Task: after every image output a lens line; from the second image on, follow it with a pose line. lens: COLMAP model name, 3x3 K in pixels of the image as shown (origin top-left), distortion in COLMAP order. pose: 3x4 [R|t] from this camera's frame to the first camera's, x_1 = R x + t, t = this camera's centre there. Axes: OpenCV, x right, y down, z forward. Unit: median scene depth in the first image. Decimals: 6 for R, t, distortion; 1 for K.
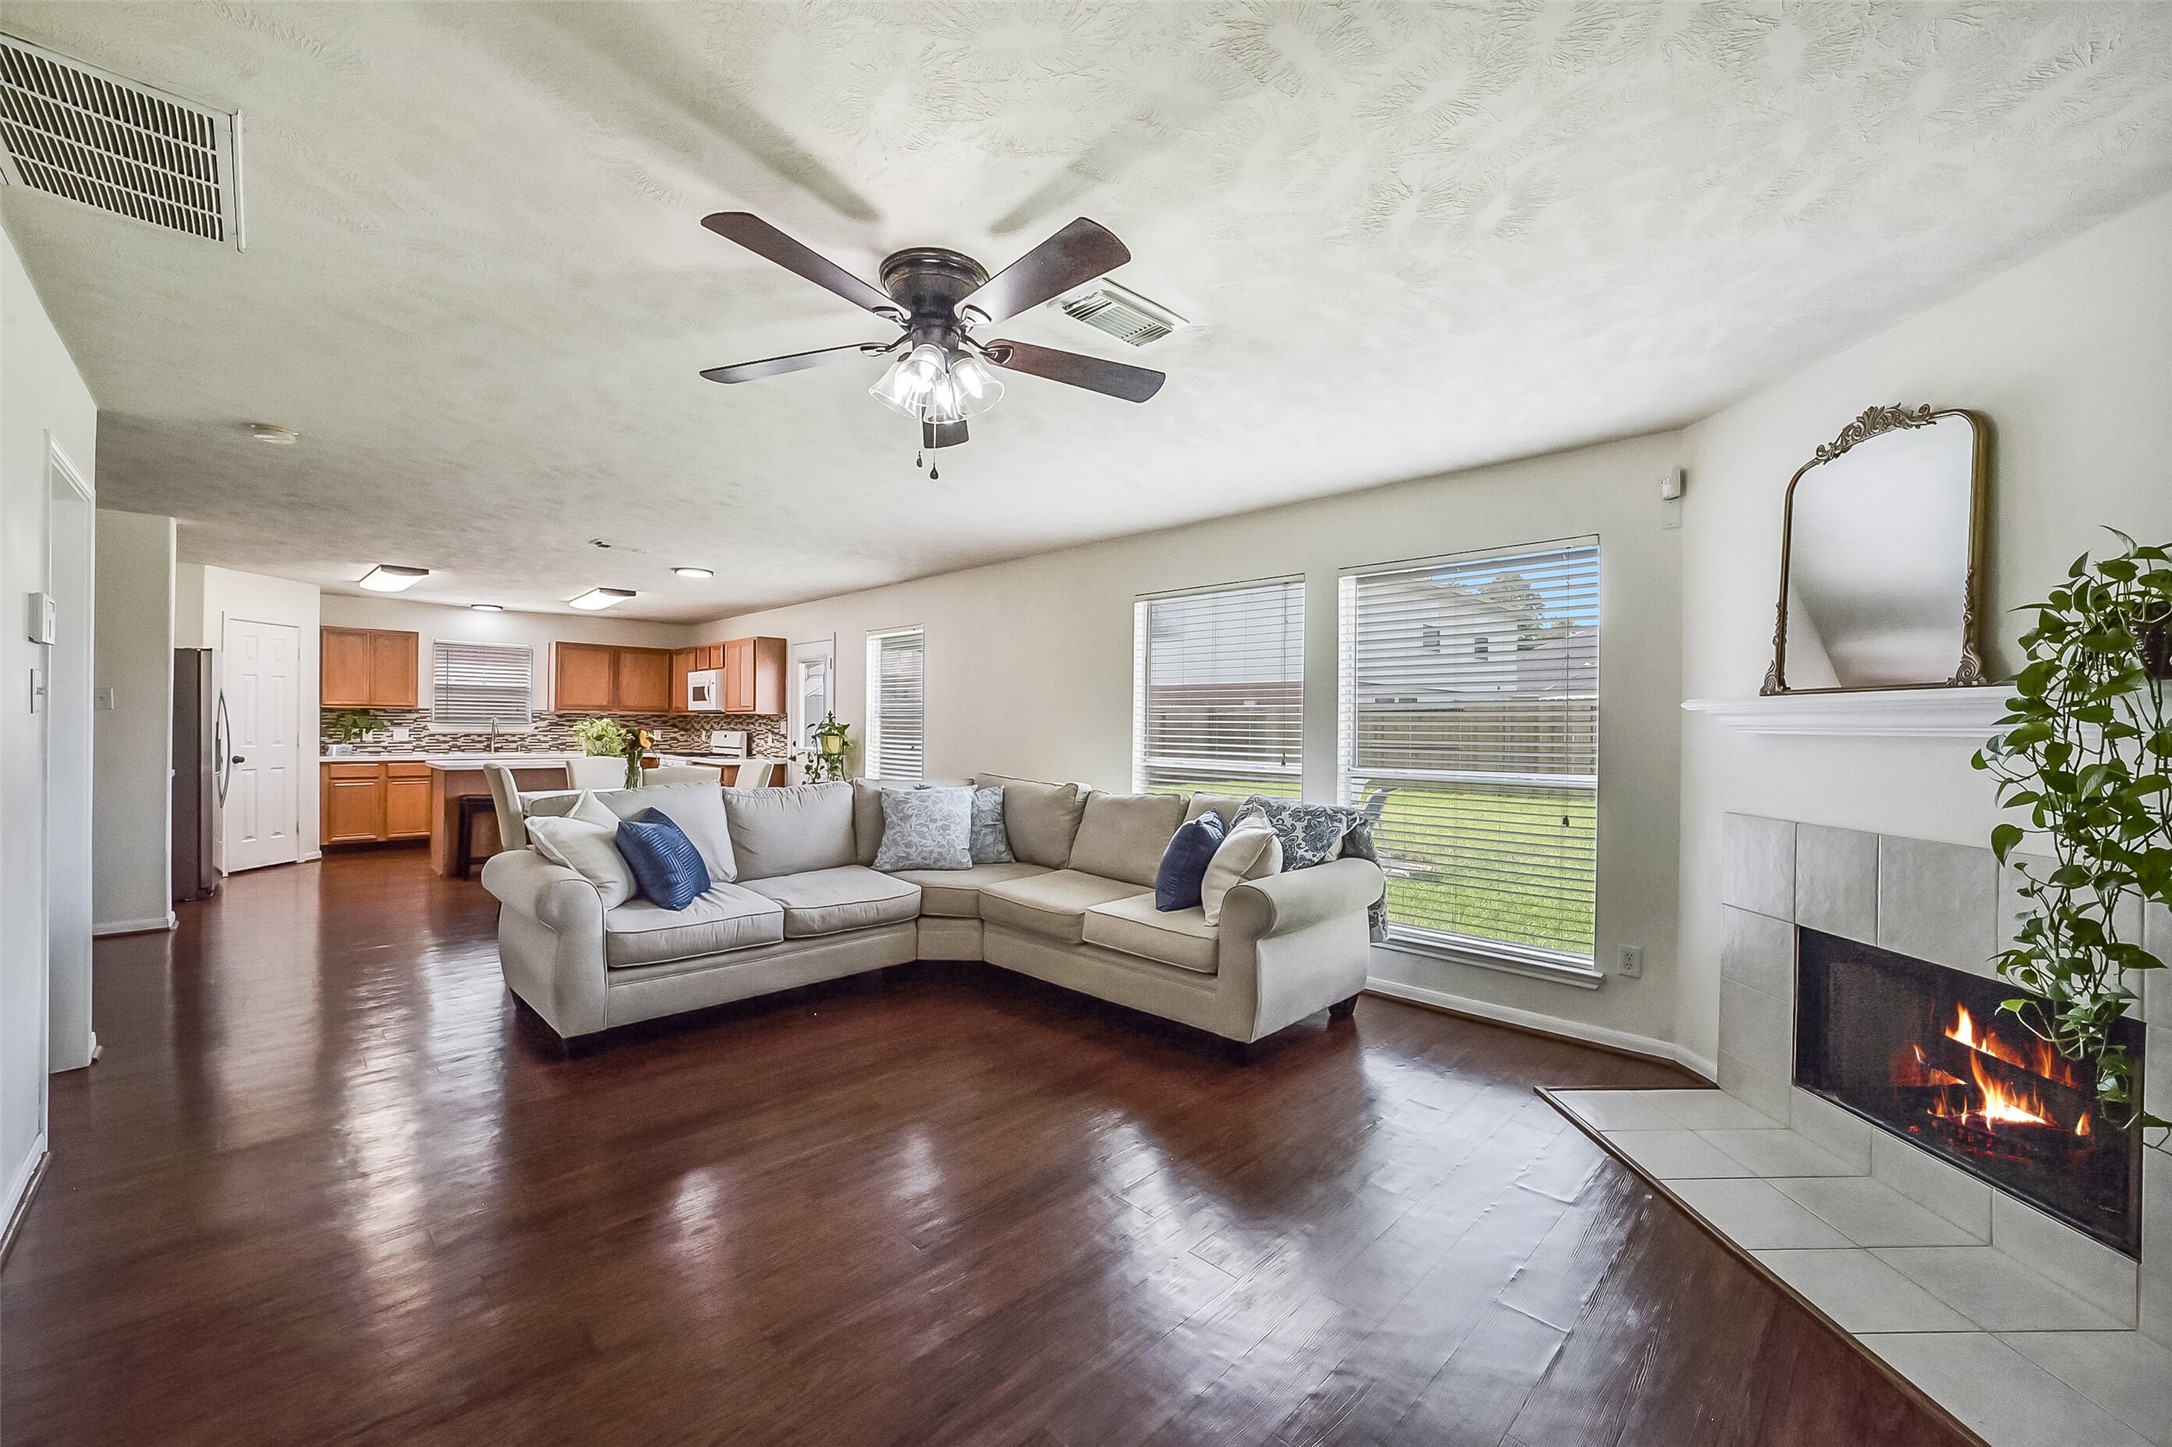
lens RADIAL K [[872.0, 0, 1089.3], [0, 872.0, 728.9], [0, 0, 1]] dist [-0.017467, 0.000199]
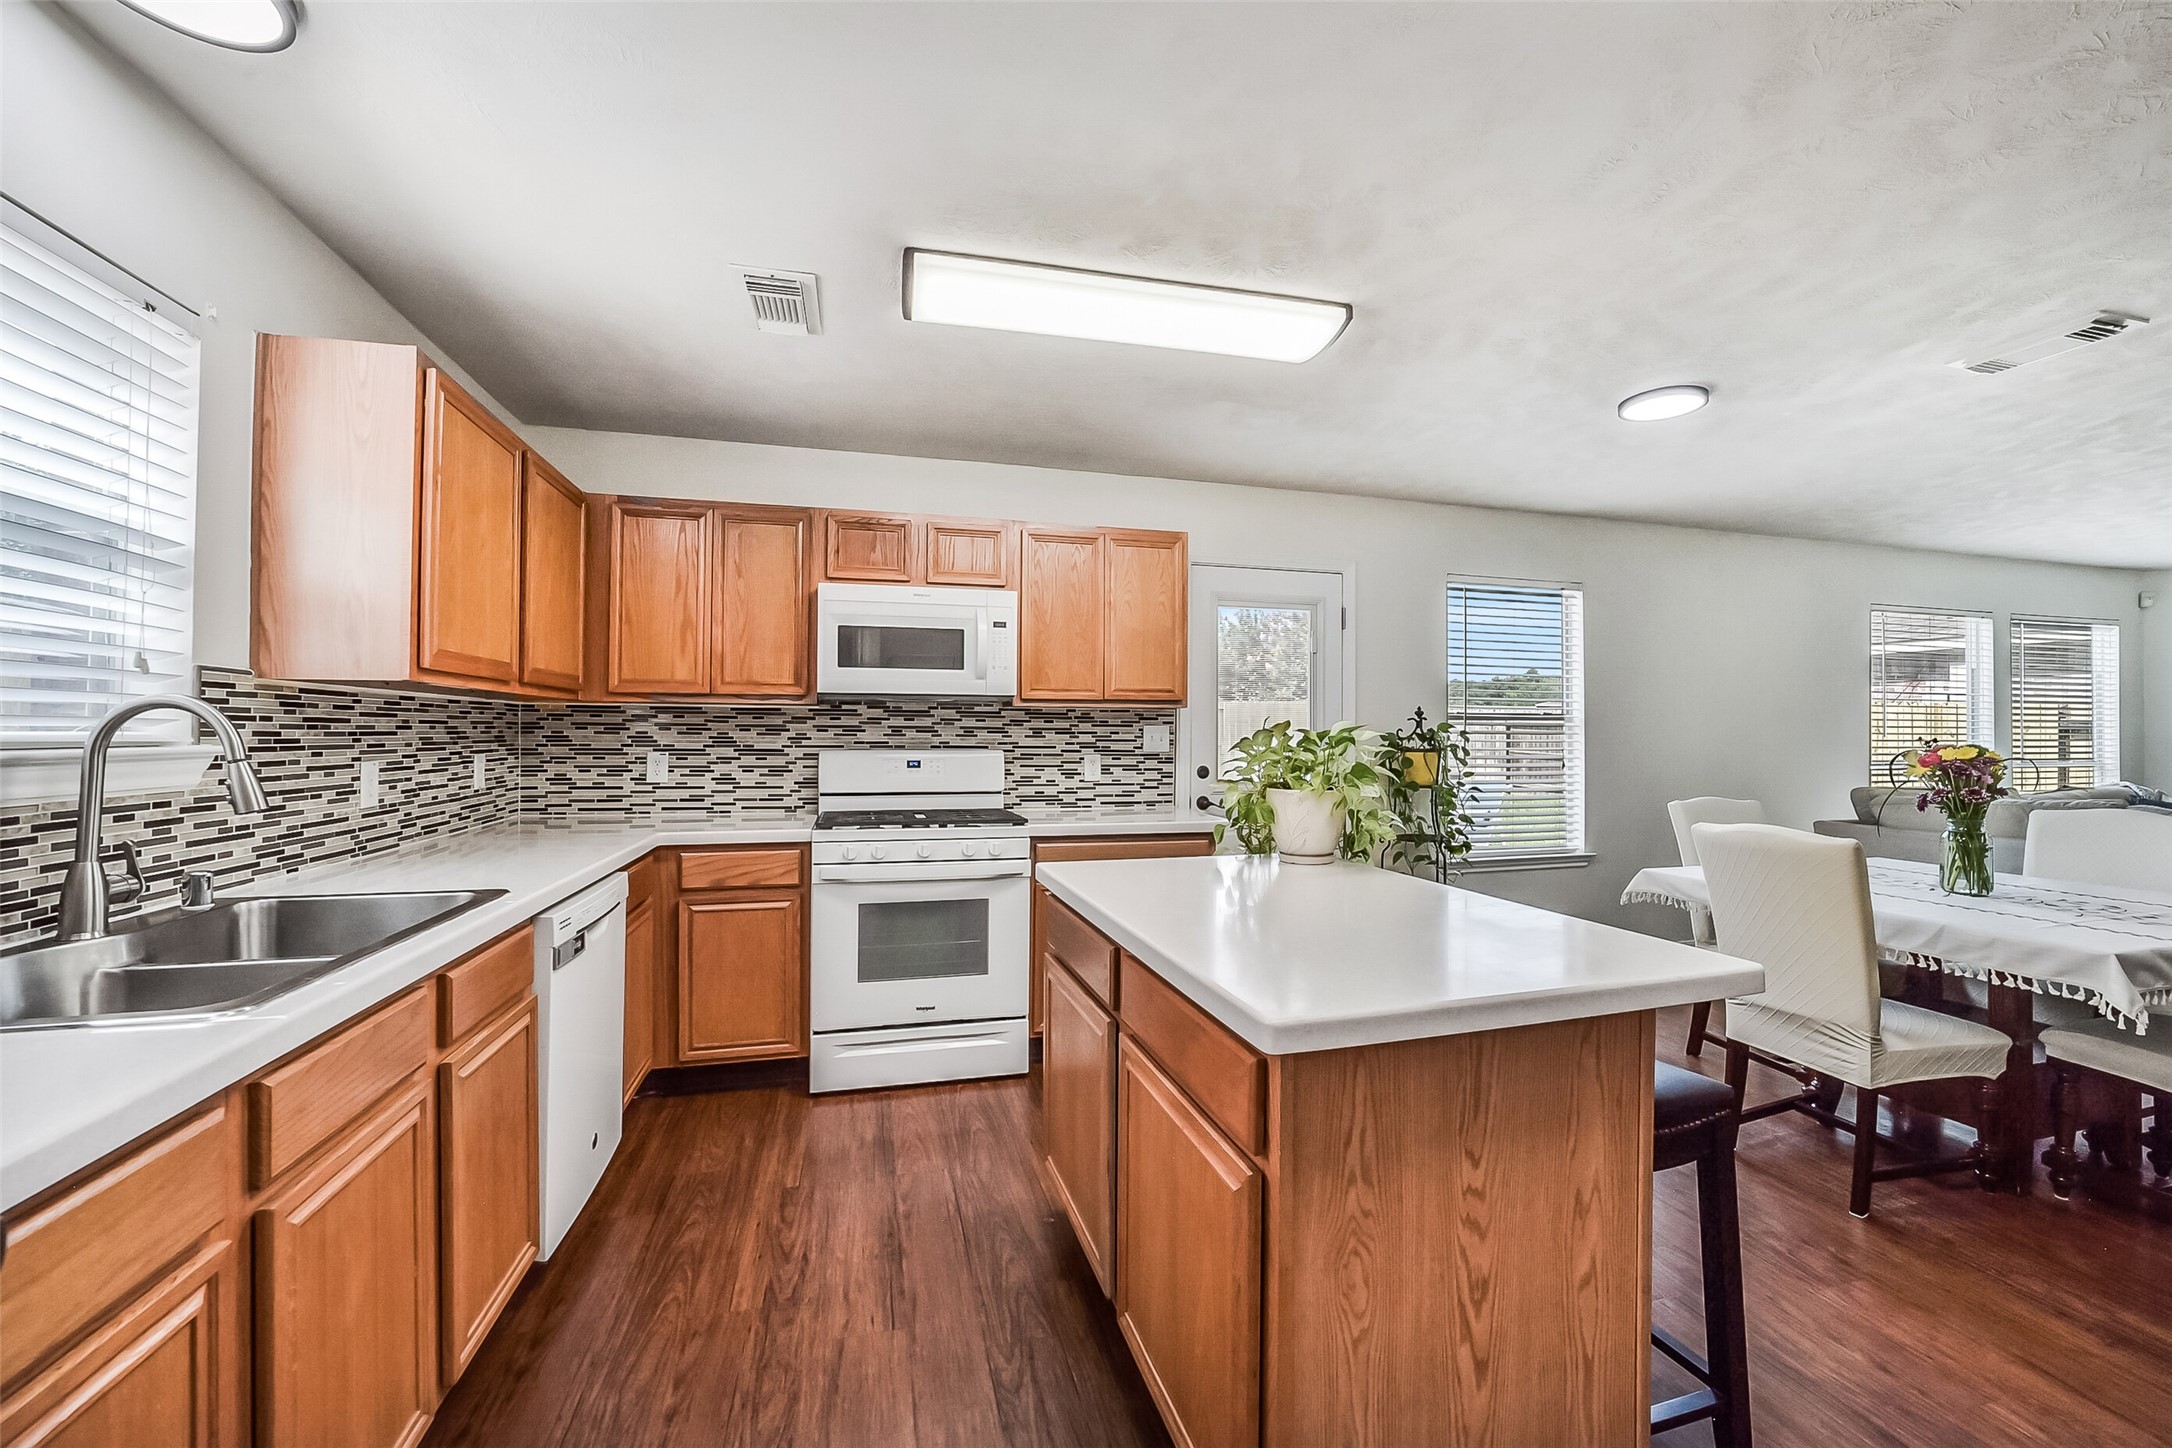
lens RADIAL K [[863.3, 0, 1093.0], [0, 863.3, 722.2], [0, 0, 1]] dist [-0.035939, 0.008389]
pose [[0.485873, 0.000020, 0.874030, -0.809430], [0.003336, 0.999993, -0.001878, -0.010261], [-0.874023, 0.003828, 0.485869, 0.857511]]
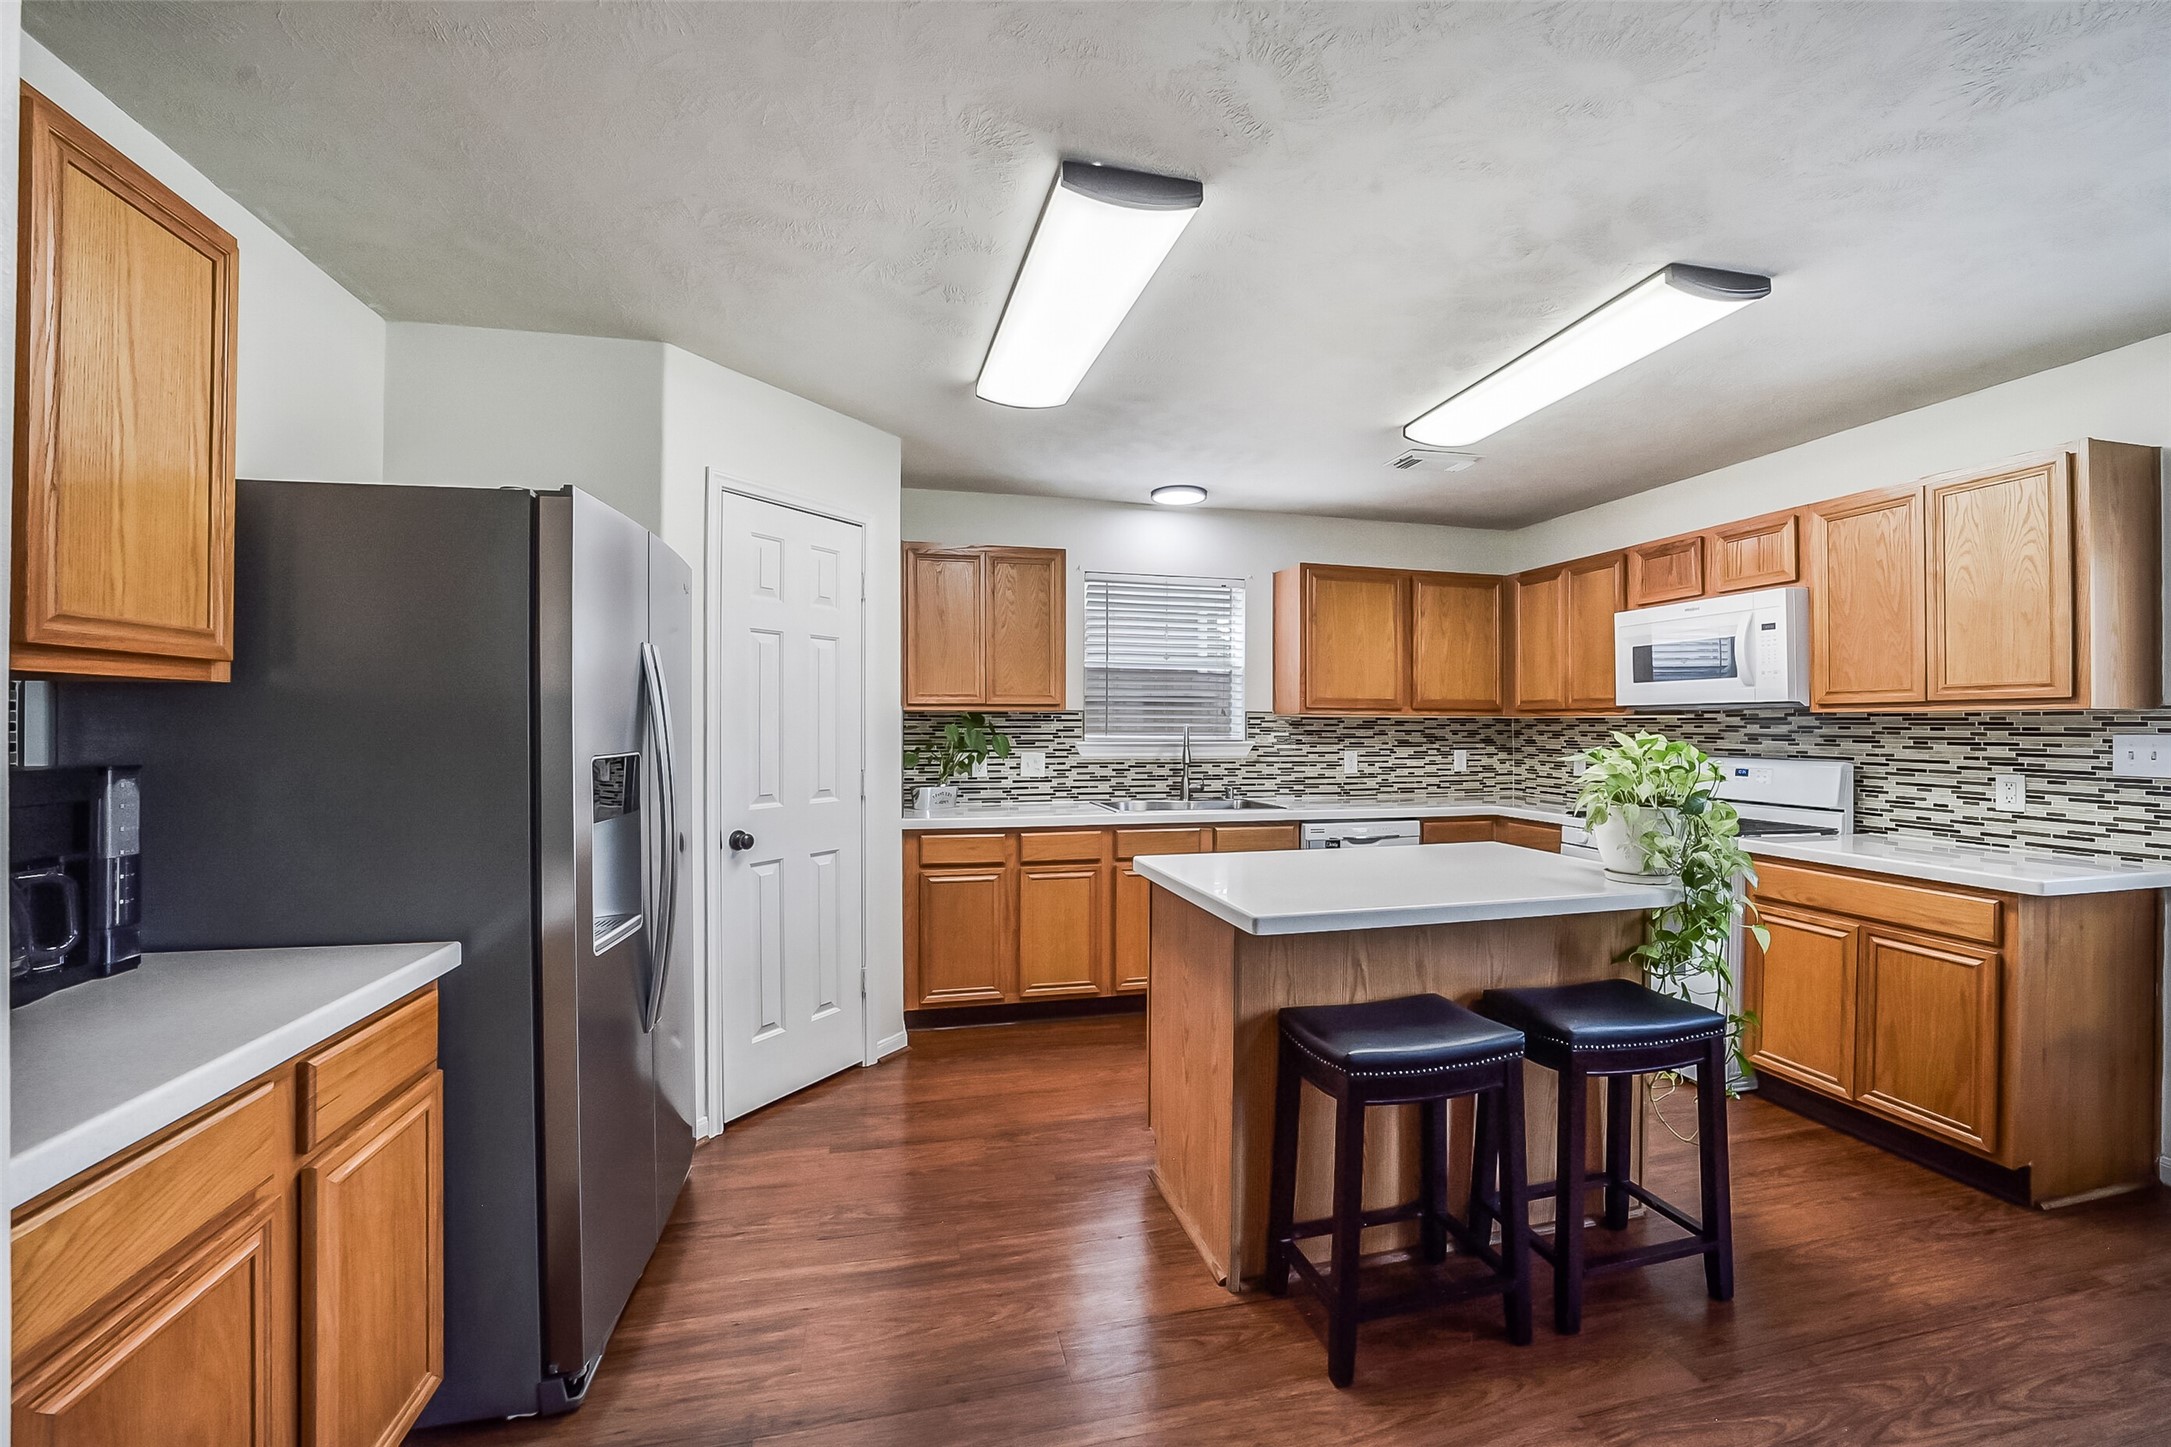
lens RADIAL K [[862.9, 0, 1092.5], [0, 862.9, 721.7], [0, 0, 1]] dist [-0.035939, 0.008389]
pose [[0.862024, -0.010467, -0.506759, -0.542729], [0.005238, 0.999917, -0.011743, -0.012401], [0.506840, 0.007468, 0.862008, 0.618655]]
